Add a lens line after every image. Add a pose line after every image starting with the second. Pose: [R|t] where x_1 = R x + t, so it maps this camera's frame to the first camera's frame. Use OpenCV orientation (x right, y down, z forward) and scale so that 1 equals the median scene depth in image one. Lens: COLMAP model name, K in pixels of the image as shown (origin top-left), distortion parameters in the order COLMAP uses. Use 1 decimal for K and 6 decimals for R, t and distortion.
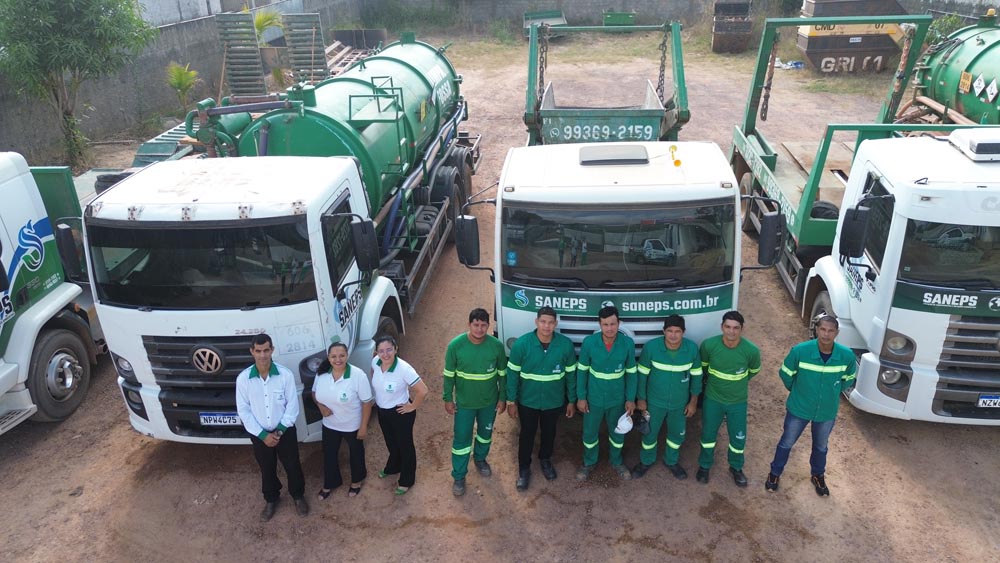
lens RADIAL K [[707.3, 0, 500.0], [0, 707.3, 281.5], [0, 0, 1]] dist [0.087416, -0.098894]
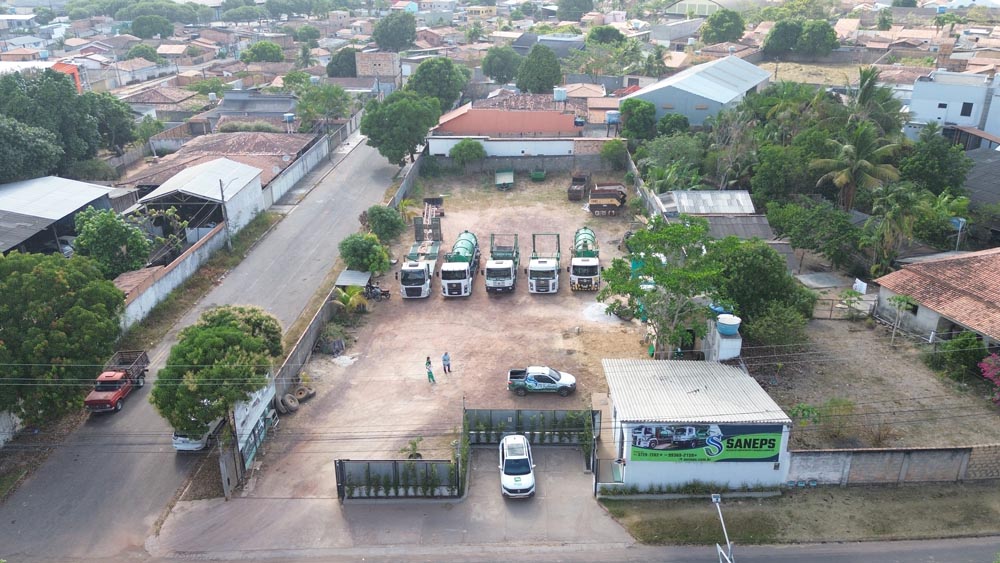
lens RADIAL K [[796.7, 0, 500.0], [0, 796.7, 281.5], [0, 0, 1]] dist [0.002605, -0.155616]
pose [[0.999774, -0.009852, 0.018842, -0.015931], [0.010861, 0.998469, -0.054233, 0.583503], [-0.018279, 0.054426, 0.998350, -8.713594]]
